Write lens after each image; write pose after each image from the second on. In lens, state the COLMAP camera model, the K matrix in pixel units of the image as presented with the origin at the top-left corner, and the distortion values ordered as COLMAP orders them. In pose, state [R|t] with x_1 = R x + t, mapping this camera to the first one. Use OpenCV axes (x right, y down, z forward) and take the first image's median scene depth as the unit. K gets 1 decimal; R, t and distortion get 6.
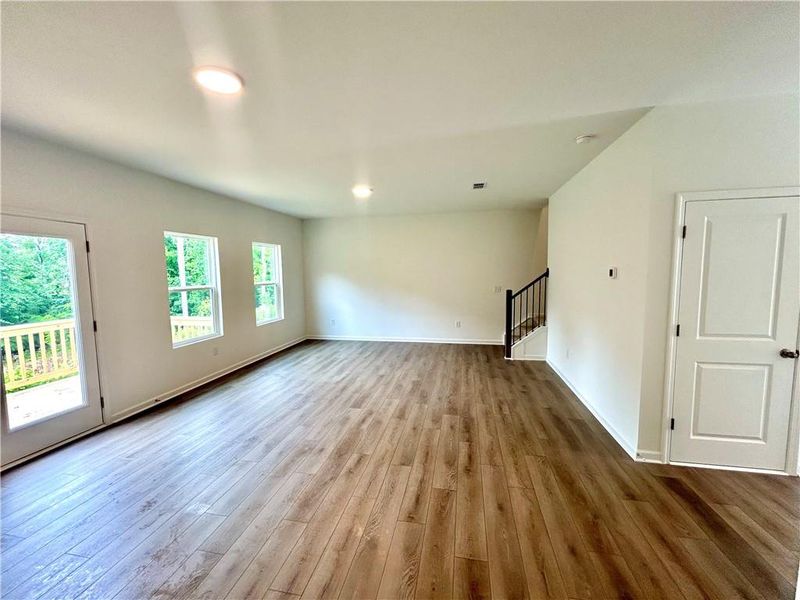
lens RADIAL K [[324.0, 0, 399.8], [0, 324.0, 299.9], [0, 0, 1]] dist [-0.004715, 0.000521]
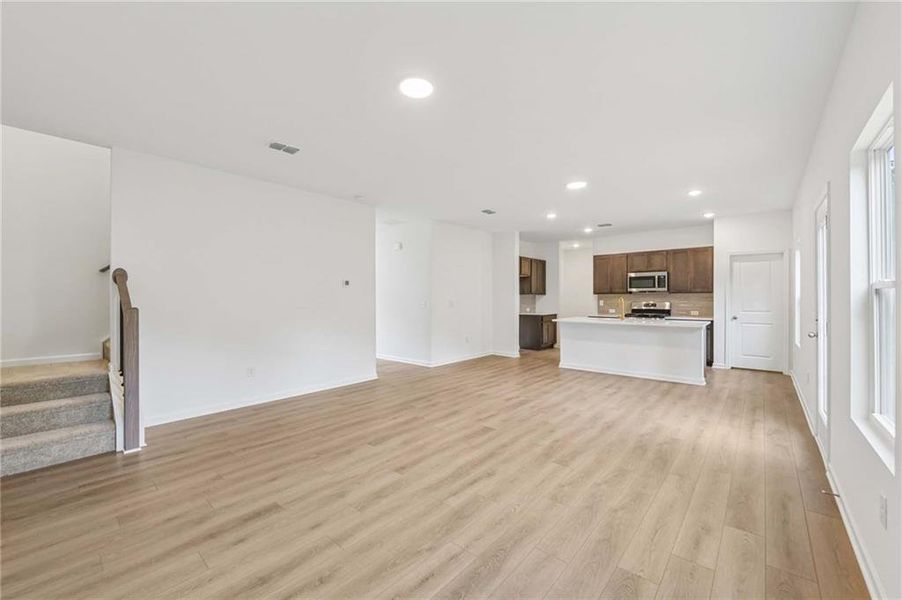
lens RADIAL K [[360.2, 0, 449.0], [0, 360.2, 300.1], [0, 0, 1]] dist [0.007187, -0.001934]
pose [[-0.870801, 0.013813, 0.491442, -0.457432], [0.056710, 0.995755, 0.072499, -0.070088], [-0.488354, 0.091002, -0.867887, 1.636234]]
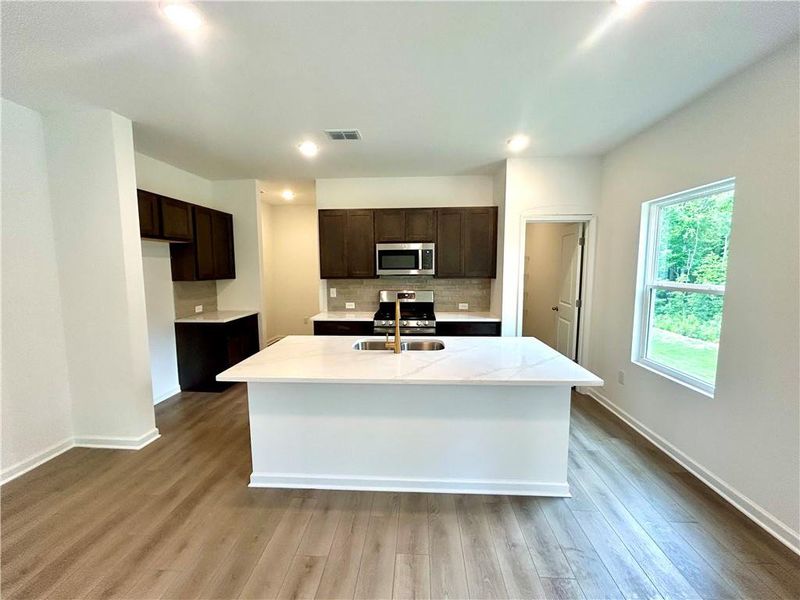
lens RADIAL K [[324.0, 0, 401.6], [0, 324.0, 303.2], [0, 0, 1]] dist [-0.004715, 0.000521]
pose [[-0.989527, 0.036741, -0.139596, -0.375761], [0.008632, 0.980396, 0.196847, -0.055063], [0.144092, 0.193581, -0.970445, 1.136923]]
